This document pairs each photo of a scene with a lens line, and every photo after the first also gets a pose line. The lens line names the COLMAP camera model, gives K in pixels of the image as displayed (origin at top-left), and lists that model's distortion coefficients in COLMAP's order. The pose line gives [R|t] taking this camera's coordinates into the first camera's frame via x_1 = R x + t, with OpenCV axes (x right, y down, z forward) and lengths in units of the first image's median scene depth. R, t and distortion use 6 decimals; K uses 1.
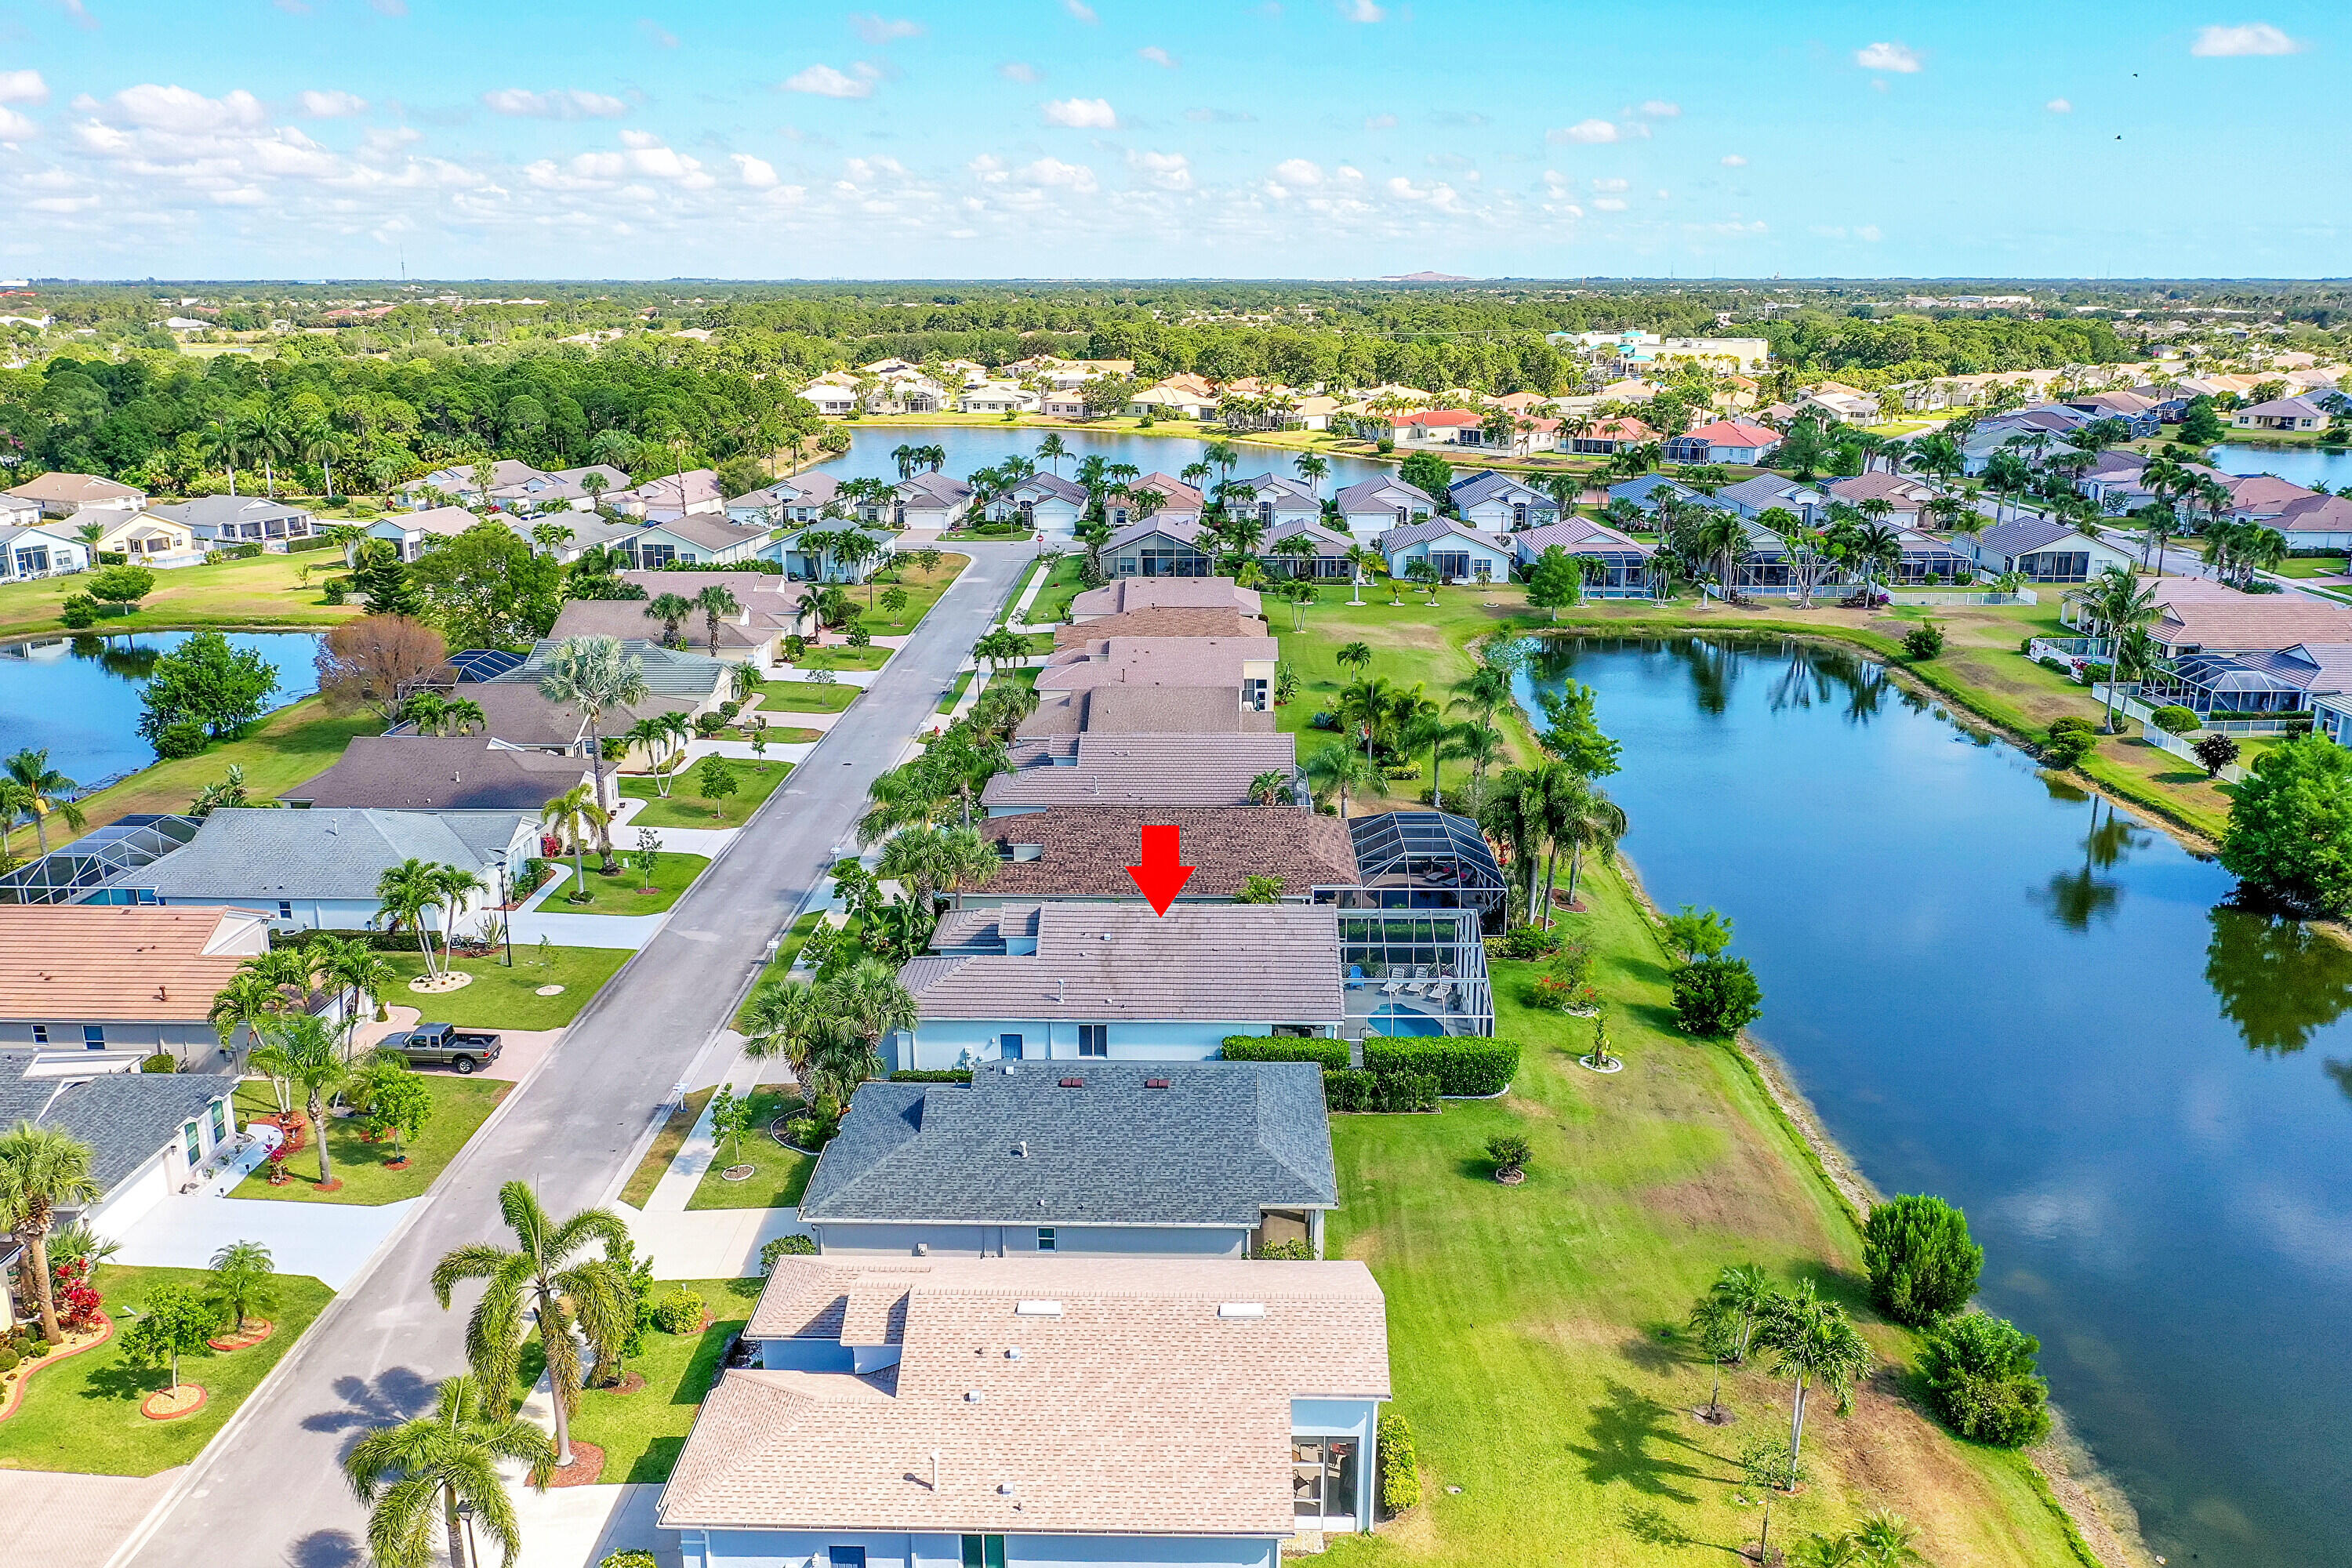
lens RADIAL K [[1867.2, 0, 1174.2], [0, 1867.2, 705.3], [0, 0, 1]] dist [-0.000673, -0.009226]
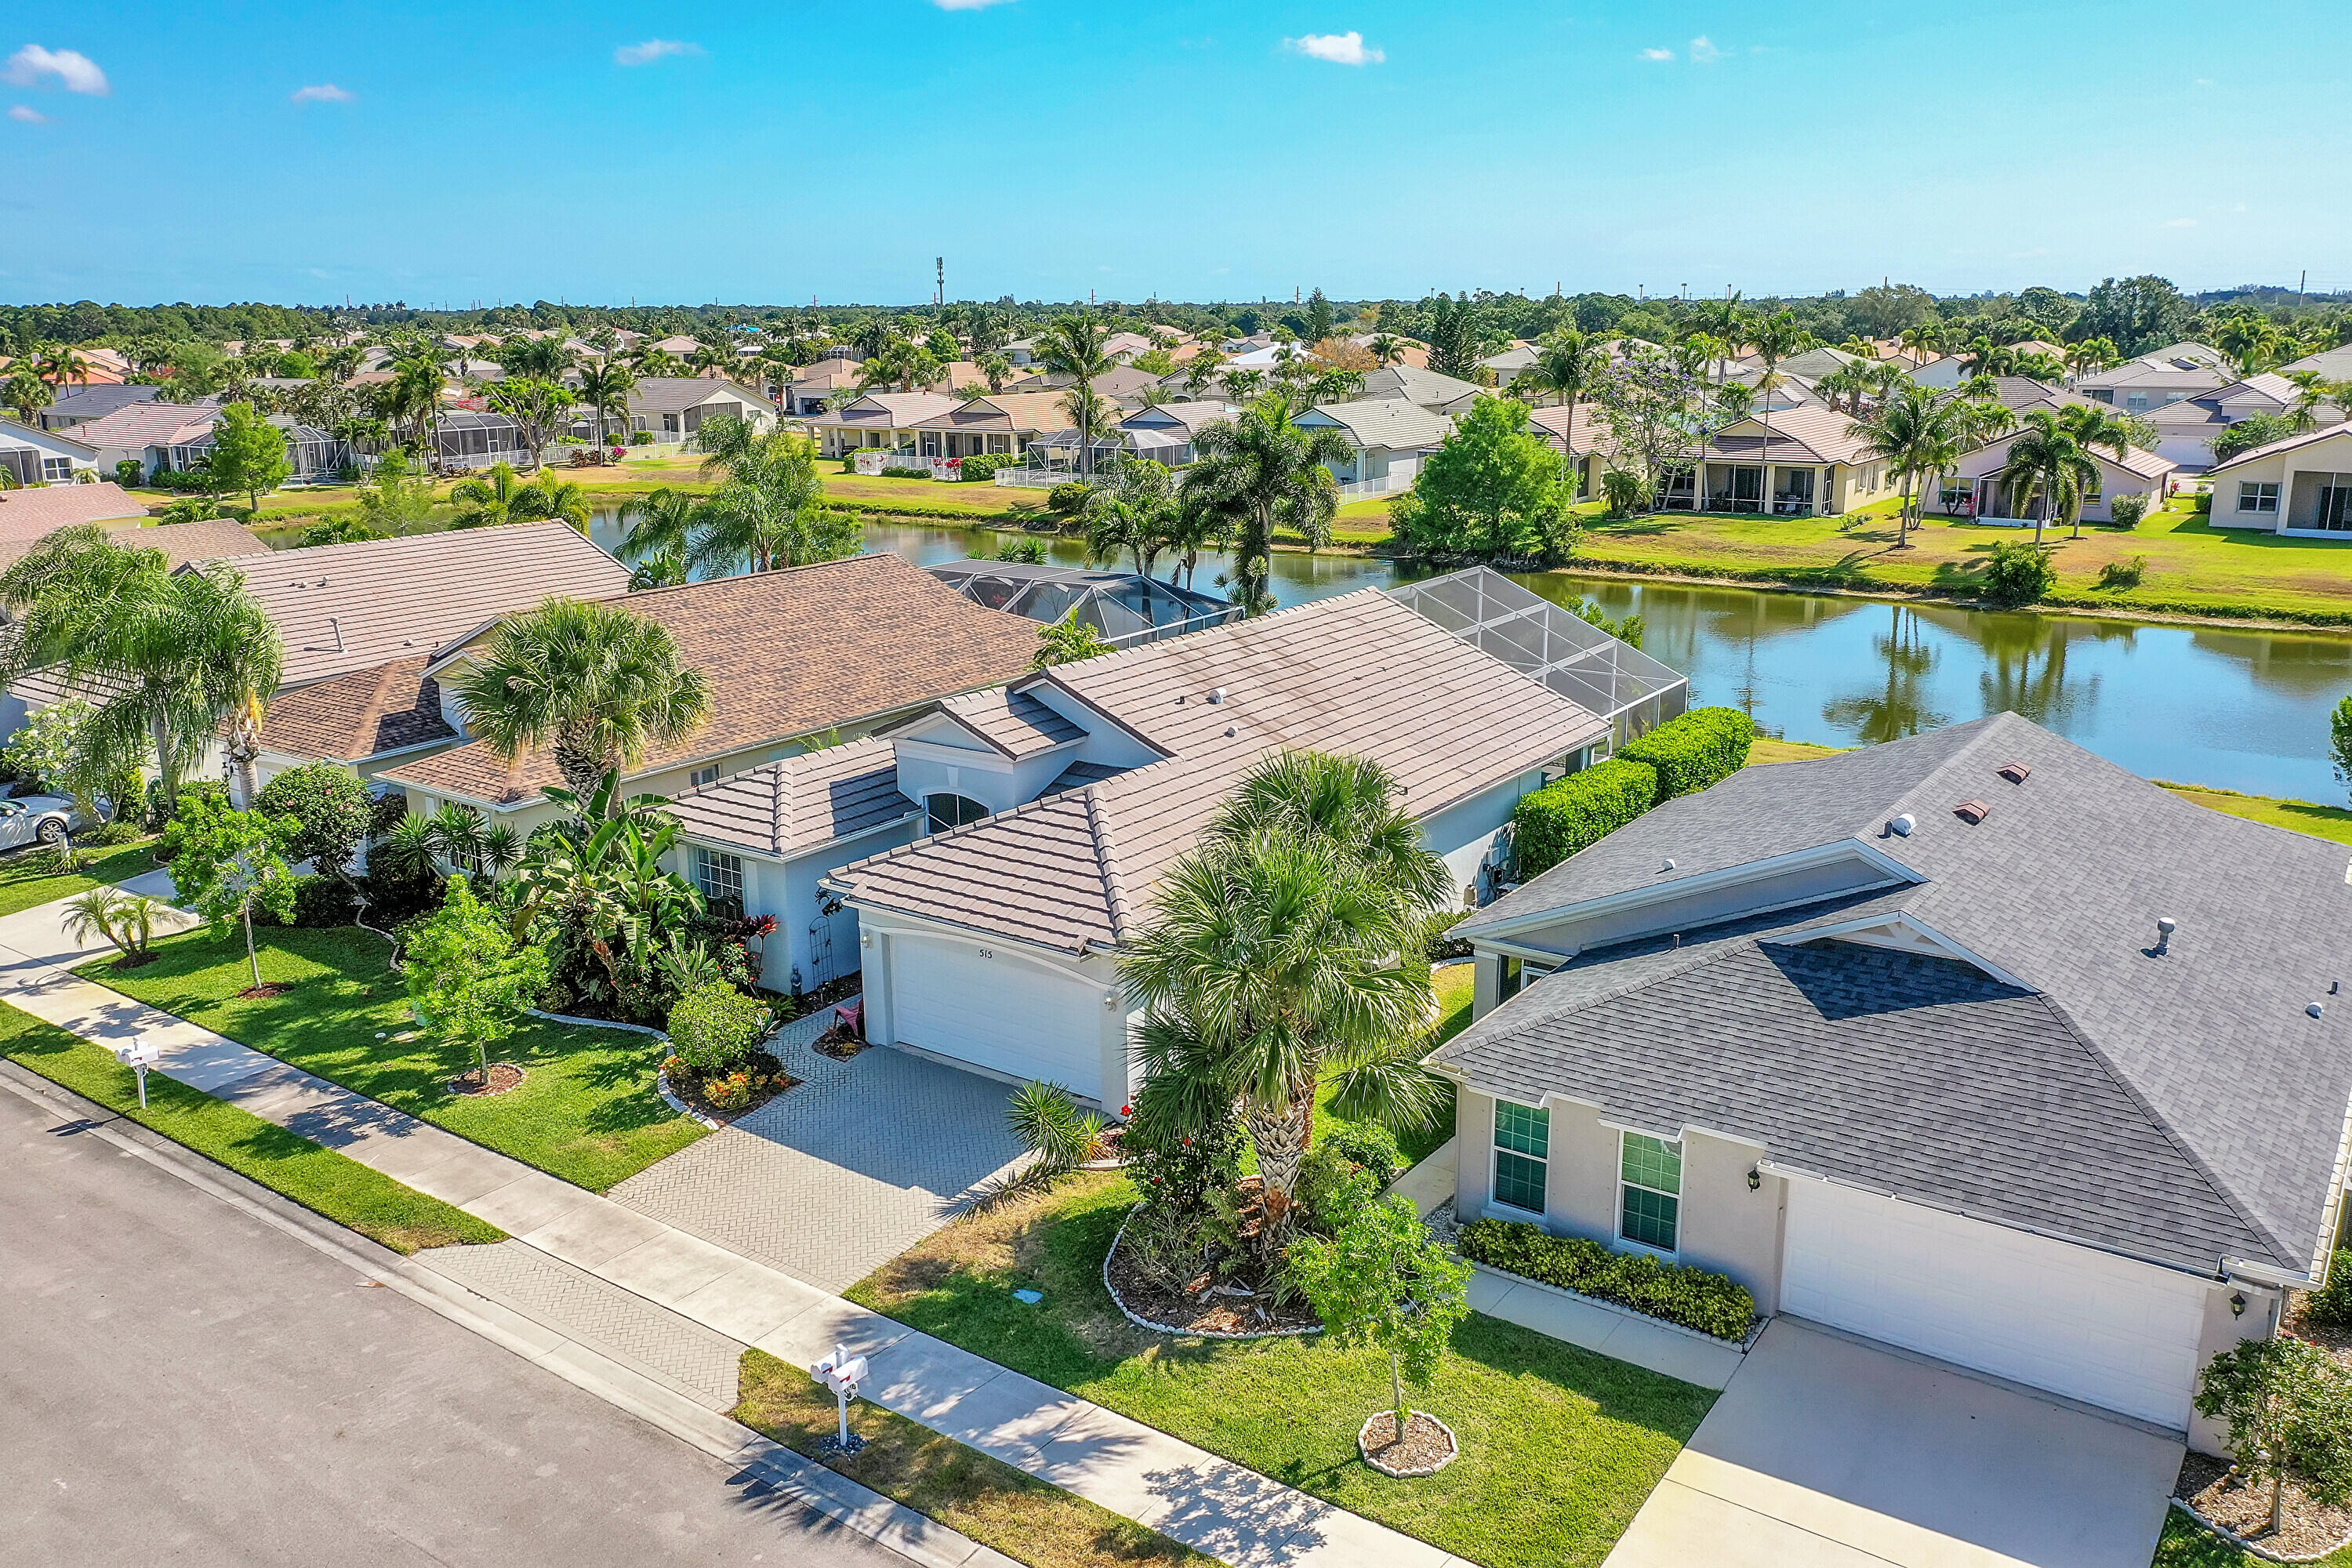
lens RADIAL K [[1844.8, 0, 1168.3], [0, 1844.8, 753.3], [0, 0, 1]] dist [-0.010741, 0.000389]
pose [[0.563661, -0.201071, 0.801159, -0.416033], [0.186751, 0.975827, 0.113518, 0.080369], [-0.804618, 0.085632, 0.587586, 0.725340]]
